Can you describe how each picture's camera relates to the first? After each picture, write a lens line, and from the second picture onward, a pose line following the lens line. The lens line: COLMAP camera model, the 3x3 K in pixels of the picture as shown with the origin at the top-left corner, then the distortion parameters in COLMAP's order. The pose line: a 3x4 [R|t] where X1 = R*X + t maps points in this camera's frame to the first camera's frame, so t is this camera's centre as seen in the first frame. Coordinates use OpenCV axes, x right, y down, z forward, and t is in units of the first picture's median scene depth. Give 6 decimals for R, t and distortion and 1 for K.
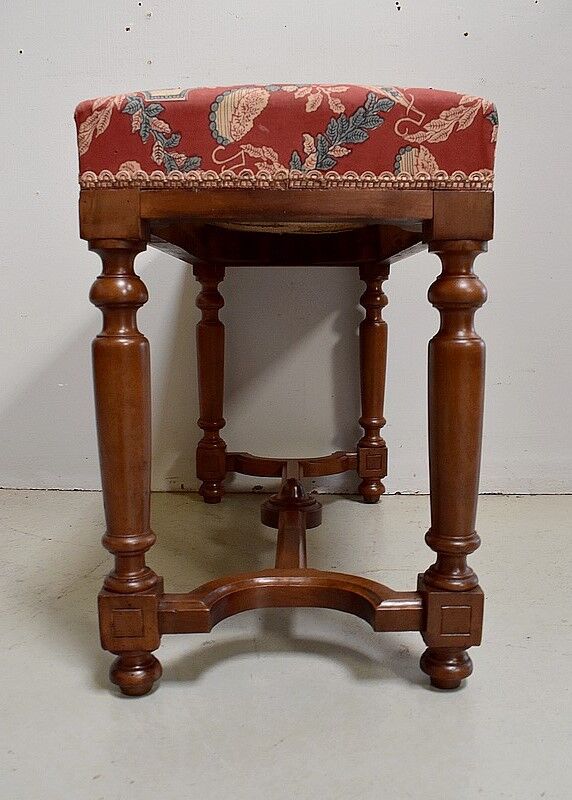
lens RADIAL K [[625.5, 0, 289.3], [0, 625.5, 395.4], [0, 0, 1]] dist [-0.069970, -0.008259]
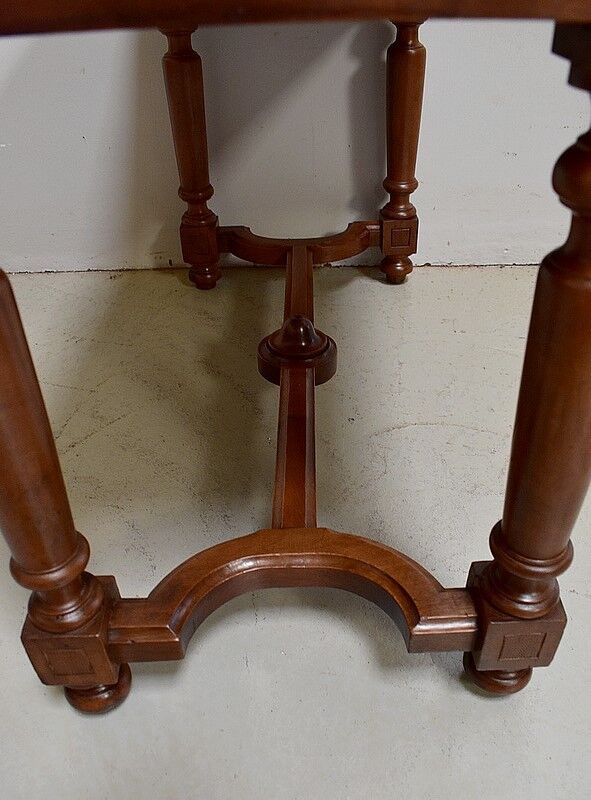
lens RADIAL K [[658.8, 0, 294.2], [0, 658.8, 402.2], [0, 0, 1]] dist [-0.038478, -0.016532]
pose [[0.999491, -0.025655, -0.018962, 0.020065], [0.031357, 0.899392, 0.436017, -0.177070], [0.005868, -0.436390, 0.899738, 0.331928]]
